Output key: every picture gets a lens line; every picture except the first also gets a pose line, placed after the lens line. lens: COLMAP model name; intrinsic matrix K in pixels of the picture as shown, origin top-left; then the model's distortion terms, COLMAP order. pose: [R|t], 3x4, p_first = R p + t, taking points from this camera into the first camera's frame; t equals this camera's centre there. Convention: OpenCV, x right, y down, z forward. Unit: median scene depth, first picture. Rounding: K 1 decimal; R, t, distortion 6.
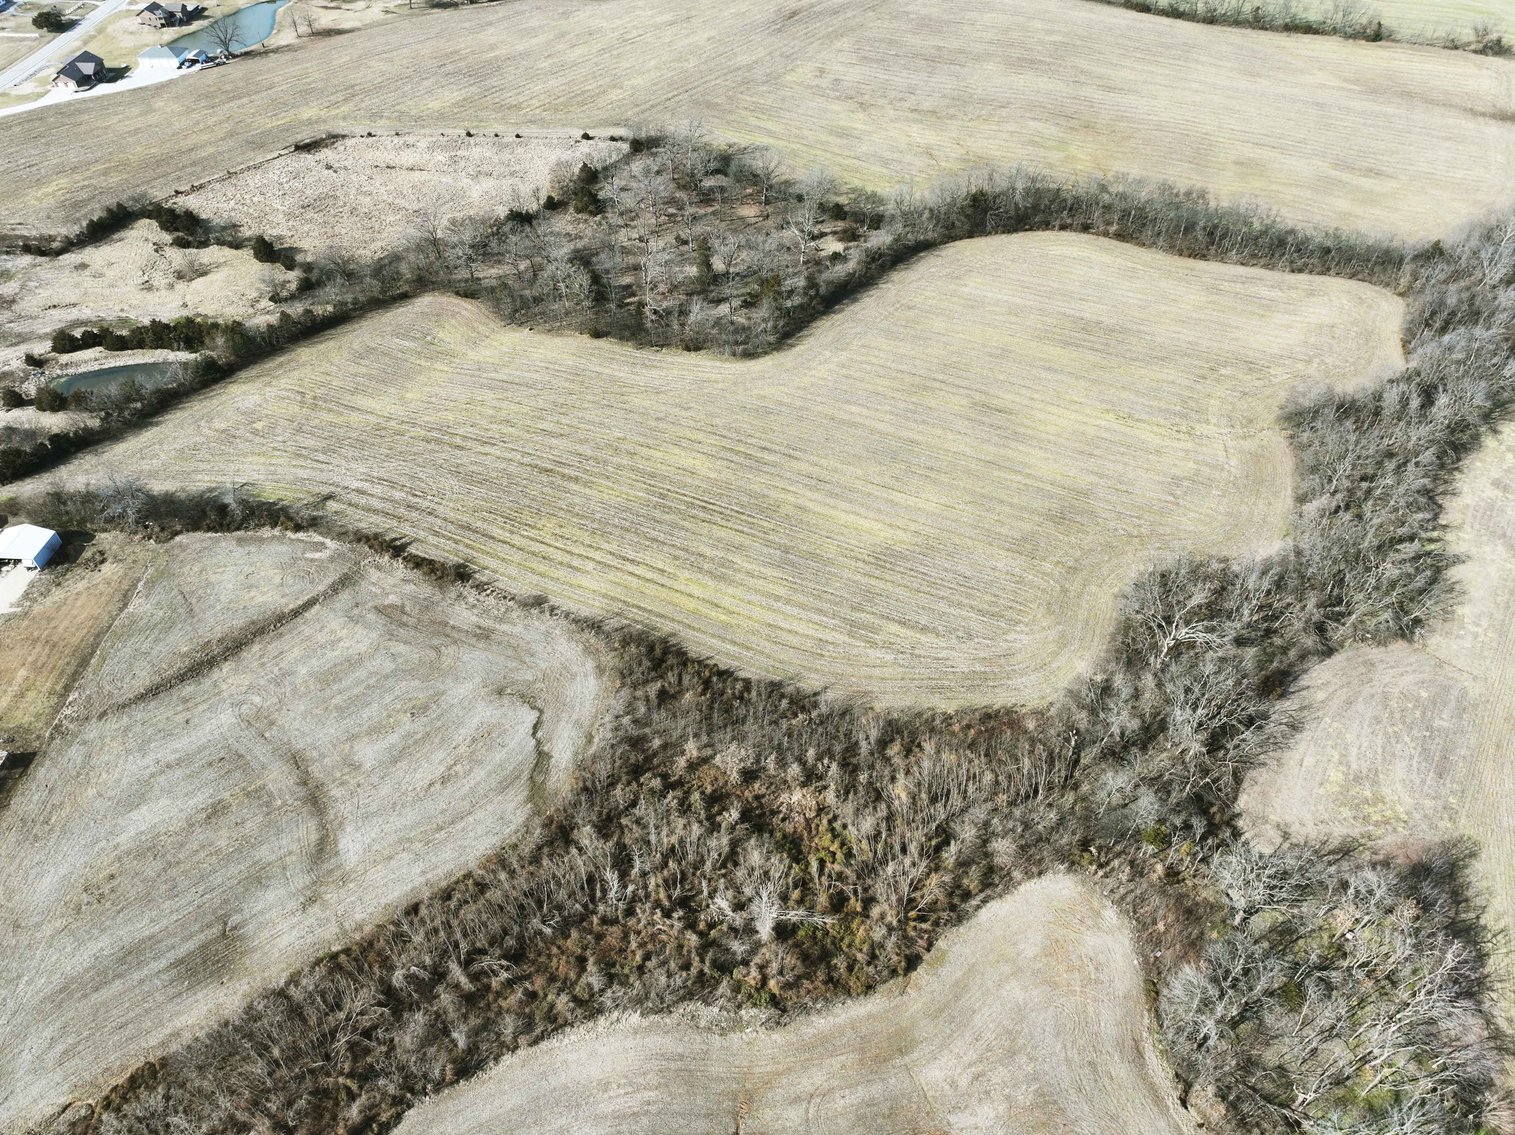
lens RADIAL K [[1061.6, 0, 763.3], [0, 1061.6, 576.9], [0, 0, 1]] dist [-0.004705, 0.022769]
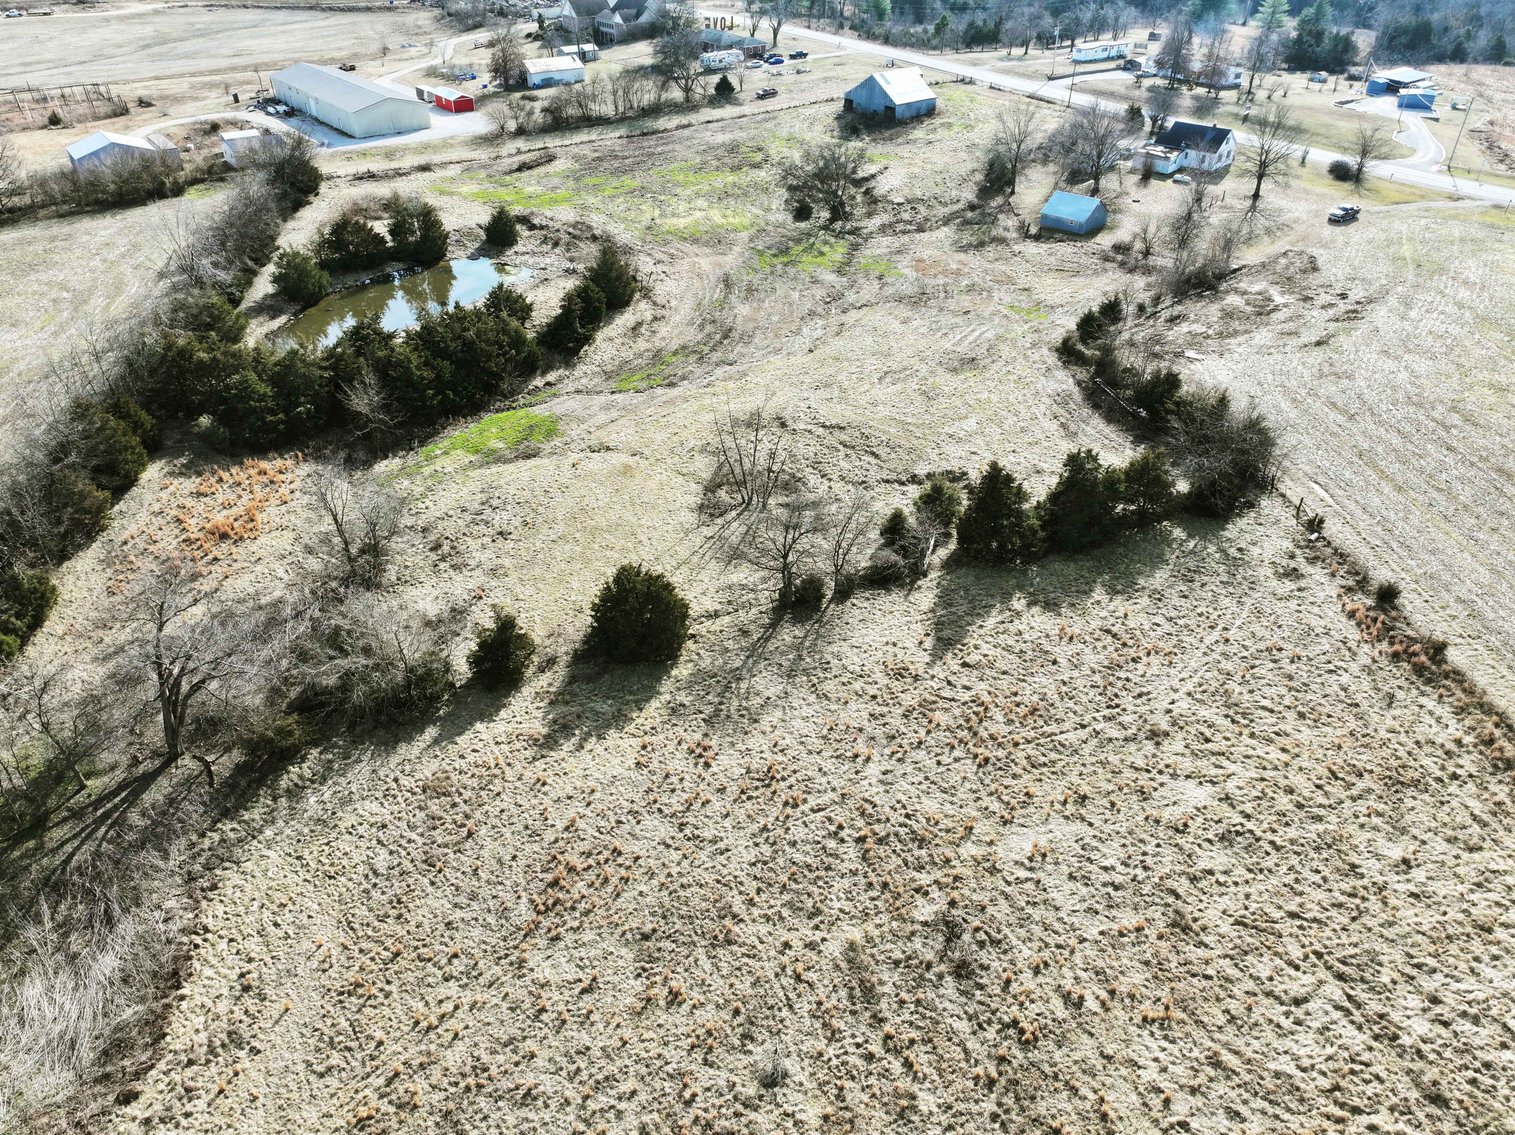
lens RADIAL K [[1061.6, 0, 764.3], [0, 1061.6, 573.5], [0, 0, 1]] dist [-0.004705, 0.022769]
pose [[-0.763078, 0.366211, -0.532542, -0.426051], [-0.454749, 0.281280, 0.845035, -0.590505], [0.459255, 0.887001, -0.048105, 1.161469]]
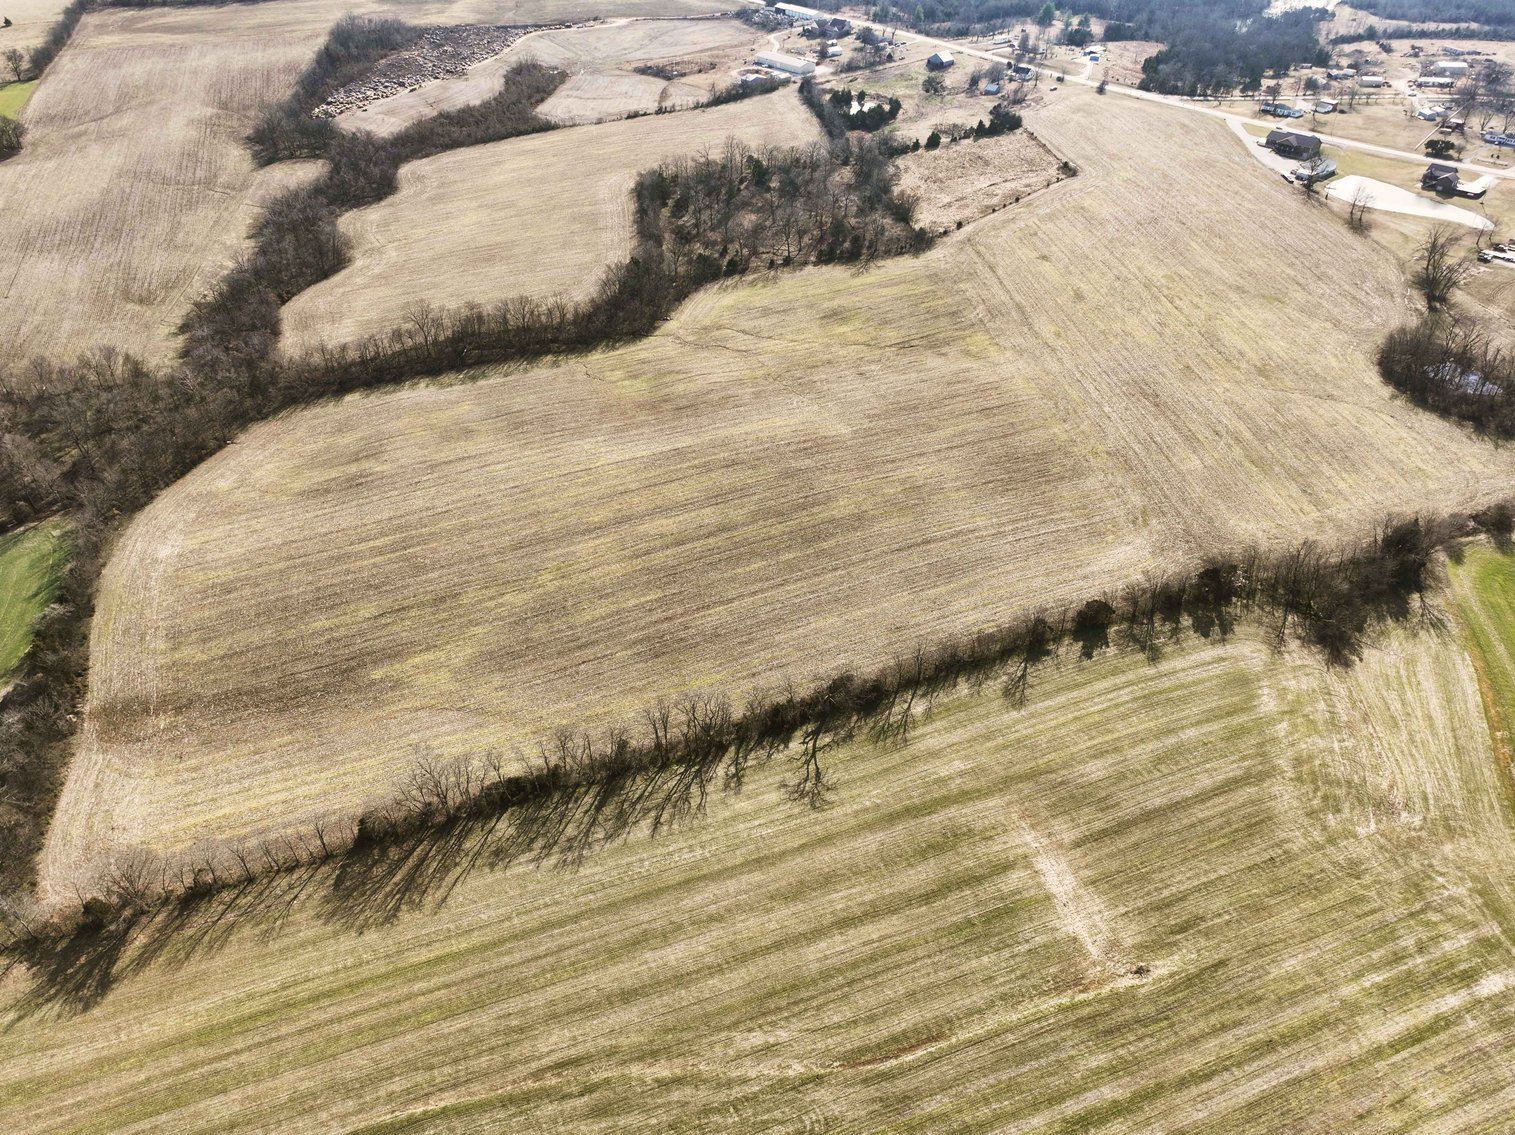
lens RADIAL K [[1061.6, 0, 753.8], [0, 1061.6, 565.8], [0, 0, 1]] dist [-0.004705, 0.022769]
pose [[-0.727648, 0.420148, -0.542222, 1.080440], [-0.480568, 0.251809, 0.840028, -1.628541], [0.489472, 0.871819, 0.018682, 1.625257]]
